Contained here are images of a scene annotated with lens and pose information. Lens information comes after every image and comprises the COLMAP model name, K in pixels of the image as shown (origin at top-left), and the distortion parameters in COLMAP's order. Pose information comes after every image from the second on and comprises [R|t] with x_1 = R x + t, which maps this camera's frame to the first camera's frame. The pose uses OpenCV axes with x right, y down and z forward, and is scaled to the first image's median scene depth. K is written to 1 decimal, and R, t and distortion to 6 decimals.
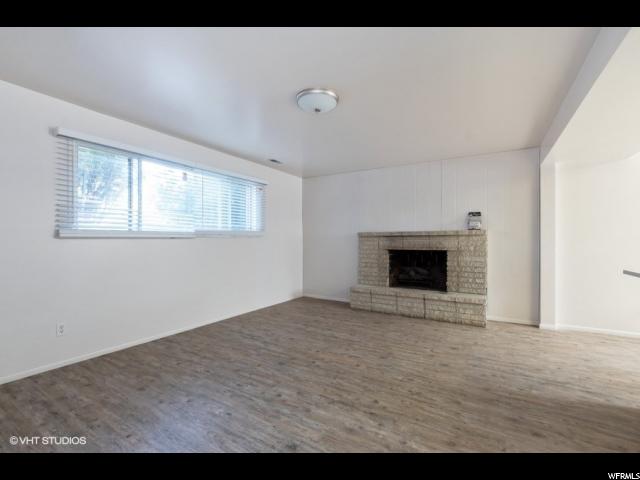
lens RADIAL K [[282.0, 0, 323.1], [0, 282.0, 239.3], [0, 0, 1]] dist [-0.012475, -0.000325]
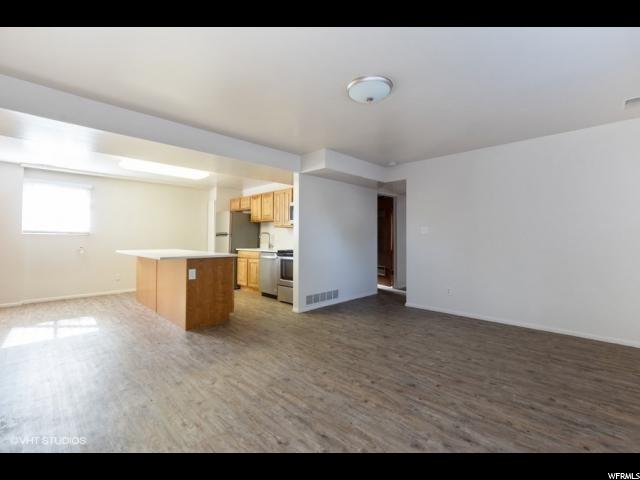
lens RADIAL K [[282.0, 0, 323.1], [0, 282.0, 239.3], [0, 0, 1]] dist [-0.012475, -0.000325]
pose [[-0.973080, -0.004626, 0.230420, -0.087509], [-0.005330, 0.999983, -0.002431, 0.012366], [-0.230405, -0.003594, -0.973088, 2.019944]]
